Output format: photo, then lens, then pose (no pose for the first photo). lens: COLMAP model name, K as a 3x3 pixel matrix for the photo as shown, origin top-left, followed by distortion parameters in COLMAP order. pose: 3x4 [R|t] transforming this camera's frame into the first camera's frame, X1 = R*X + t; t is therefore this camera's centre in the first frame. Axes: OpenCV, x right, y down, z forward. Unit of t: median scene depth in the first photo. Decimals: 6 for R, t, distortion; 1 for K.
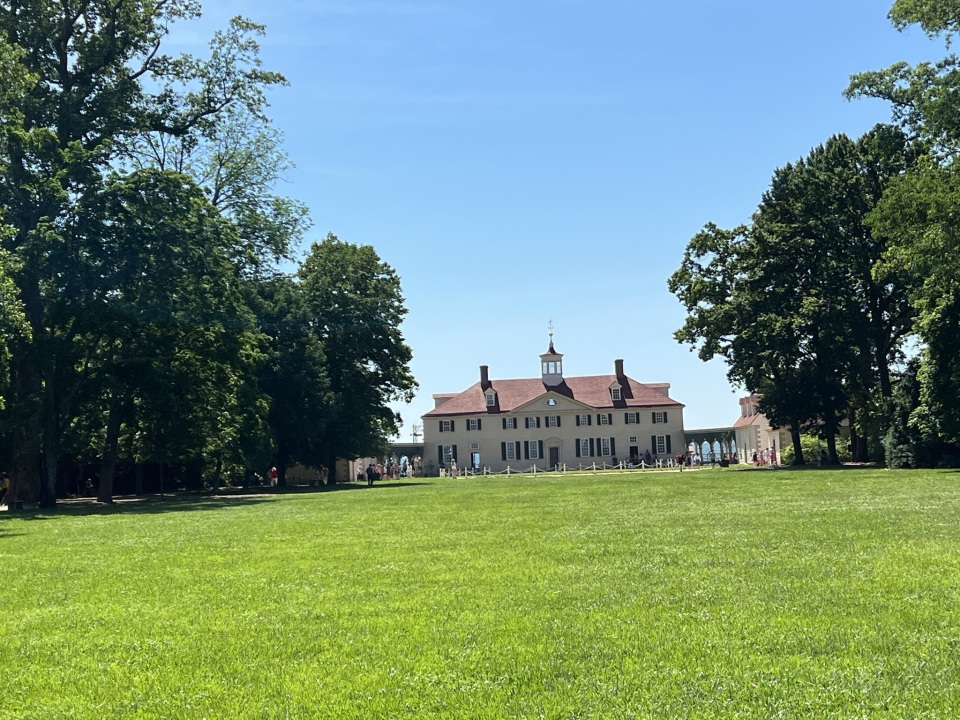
lens RADIAL K [[1575.9, 0, 480.0], [0, 1575.9, 360.0], [0, 0, 1]] dist [0.012199, 0.088855]
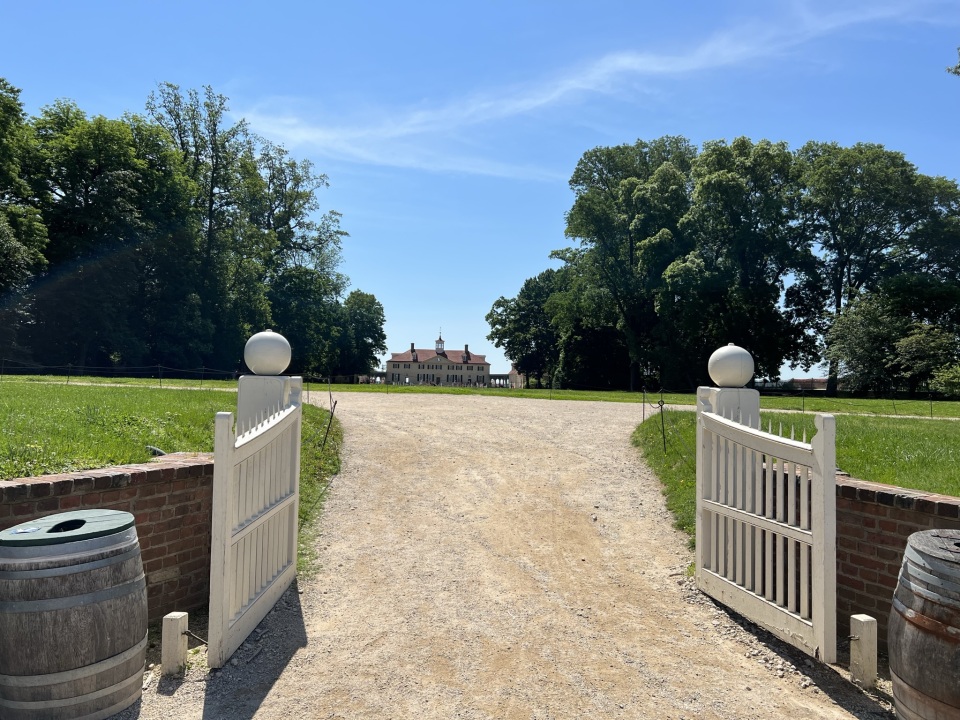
lens RADIAL K [[713.8, 0, 480.0], [0, 713.8, 360.0], [0, 0, 1]] dist [0.003438, -0.000062]
pose [[0.992477, 0.071145, 0.099636, -0.003624], [-0.073660, 0.997045, 0.021786, -0.002935], [-0.097791, -0.028961, 0.994785, -0.198086]]
